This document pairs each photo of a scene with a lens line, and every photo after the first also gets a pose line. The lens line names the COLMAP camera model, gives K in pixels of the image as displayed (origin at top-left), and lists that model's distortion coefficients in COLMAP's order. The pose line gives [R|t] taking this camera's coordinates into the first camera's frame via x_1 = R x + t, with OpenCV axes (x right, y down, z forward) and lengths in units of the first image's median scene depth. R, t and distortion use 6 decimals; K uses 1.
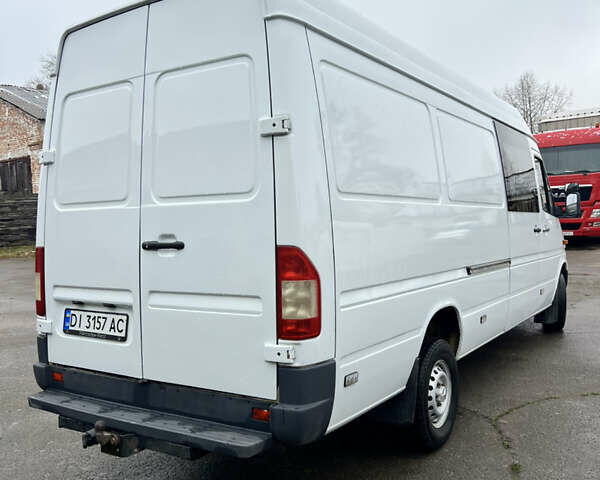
lens RADIAL K [[604.1, 0, 309.9], [0, 604.1, 239.6], [0, 0, 1]] dist [0.004527, -0.001047]
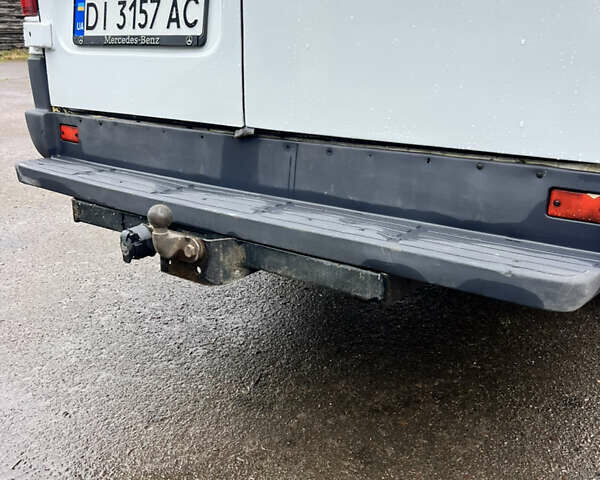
lens RADIAL K [[583.3, 0, 300.0], [0, 583.3, 240.0], [0, 0, 1]] dist [0.091825, -0.169408]
pose [[0.997454, 0.055906, -0.044279, -0.202149], [-0.041854, 0.961590, 0.271279, 0.183582], [0.057744, -0.268735, 0.961482, 0.529397]]
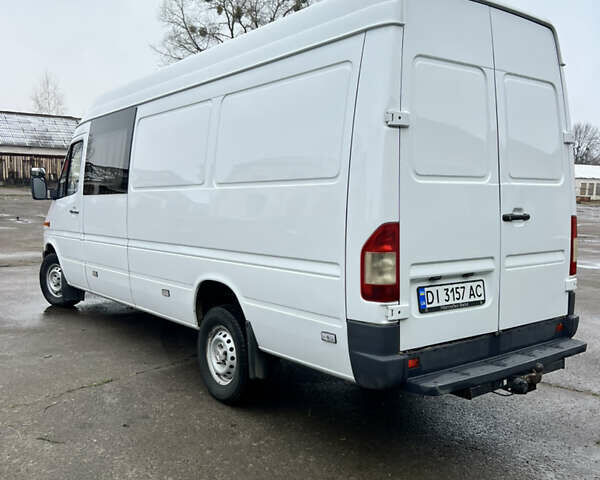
lens RADIAL K [[604.1, 0, 309.9], [0, 604.1, 239.6], [0, 0, 1]] dist [0.004527, -0.001047]
pose [[0.334562, -0.045572, 0.941271, -1.448232], [0.005810, 0.998911, 0.046298, -0.003753], [-0.942356, -0.010021, 0.334463, 0.921307]]
